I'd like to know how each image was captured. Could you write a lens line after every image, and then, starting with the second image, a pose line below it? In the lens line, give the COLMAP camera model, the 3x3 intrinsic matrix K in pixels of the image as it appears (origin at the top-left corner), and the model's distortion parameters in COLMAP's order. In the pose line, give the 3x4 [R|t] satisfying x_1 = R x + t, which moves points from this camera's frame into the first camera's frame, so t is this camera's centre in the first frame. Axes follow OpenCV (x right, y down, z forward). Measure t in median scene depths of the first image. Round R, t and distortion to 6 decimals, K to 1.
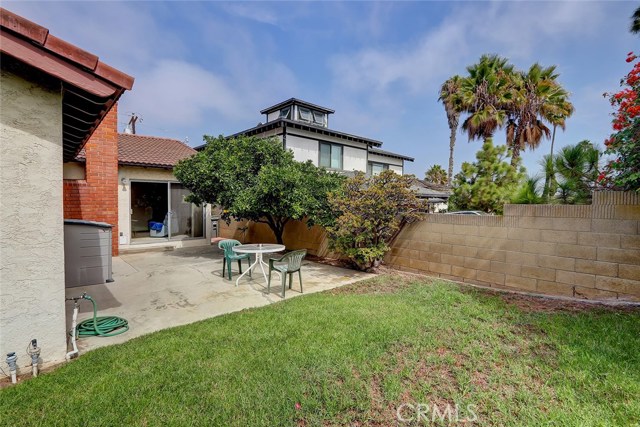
lens RADIAL K [[296.4, 0, 319.2], [0, 296.4, 212.5], [0, 0, 1]] dist [0.002137, -0.002628]
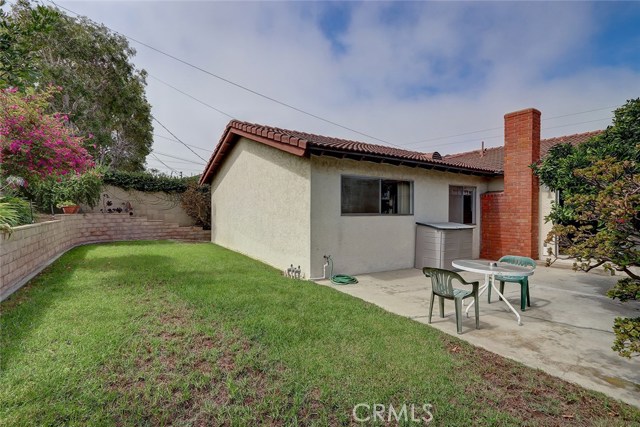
lens RADIAL K [[296.4, 0, 304.1], [0, 296.4, 209.4], [0, 0, 1]] dist [0.002137, -0.002628]
pose [[-0.189087, -0.012826, -0.981877, 0.352086], [-0.041705, 0.999117, -0.005020, -0.001182], [0.981074, 0.040000, -0.189455, 0.383042]]
